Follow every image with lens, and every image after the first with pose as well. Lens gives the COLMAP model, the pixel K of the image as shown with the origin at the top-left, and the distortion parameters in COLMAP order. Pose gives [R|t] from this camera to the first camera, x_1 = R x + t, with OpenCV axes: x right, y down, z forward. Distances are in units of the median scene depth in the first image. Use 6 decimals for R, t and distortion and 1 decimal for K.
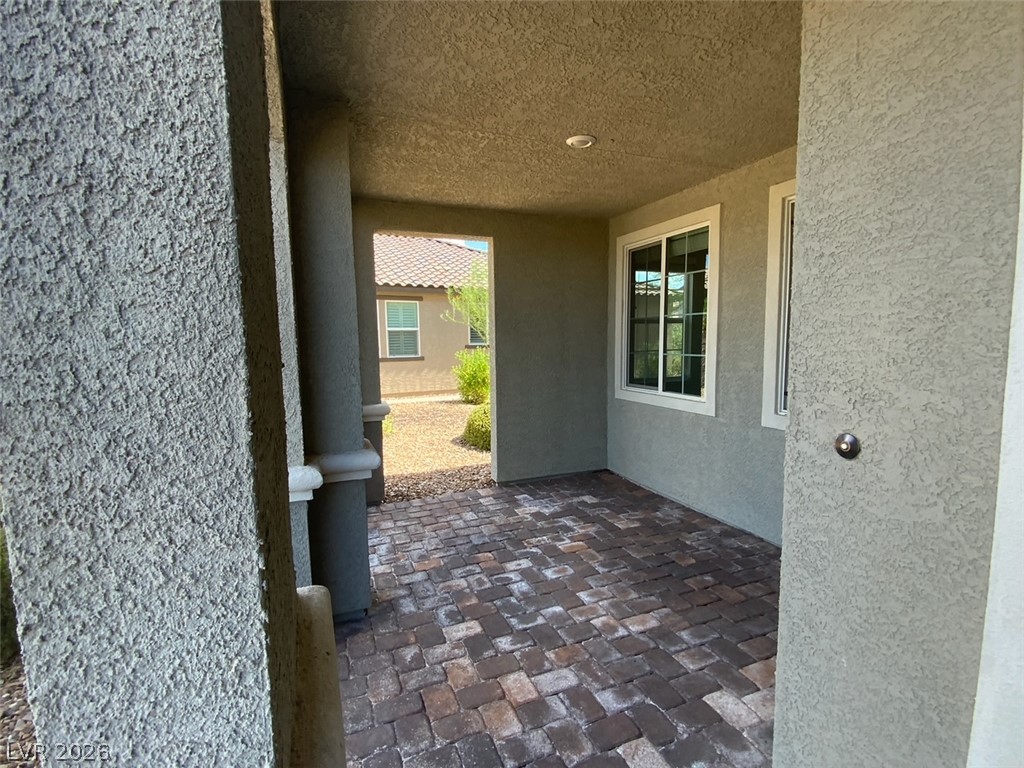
lens RADIAL K [[500.2, 0, 509.8], [0, 500.2, 383.6], [0, 0, 1]] dist [0.019447, -0.000033]
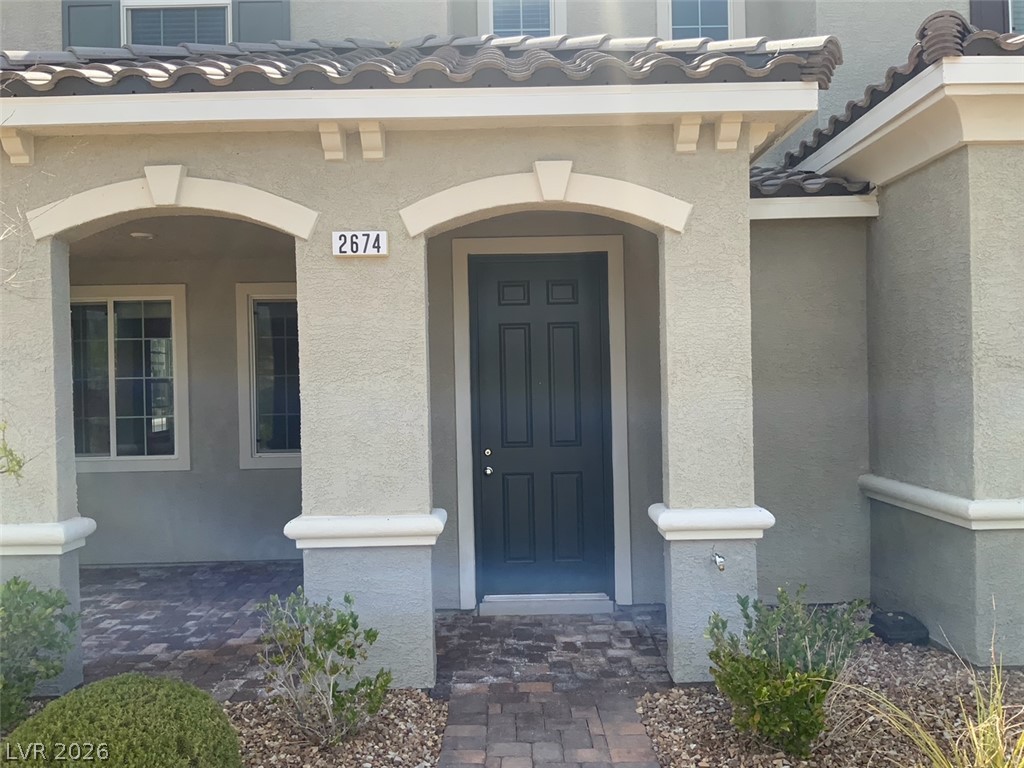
lens RADIAL K [[847.4, 0, 512.6], [0, 847.4, 383.0], [0, 0, 1]] dist [0.046393, -0.062339]
pose [[0.387162, -0.007042, 0.921985, -1.384770], [0.108235, 0.993404, -0.037863, 0.030852], [-0.915637, 0.114450, 0.385371, -0.531451]]
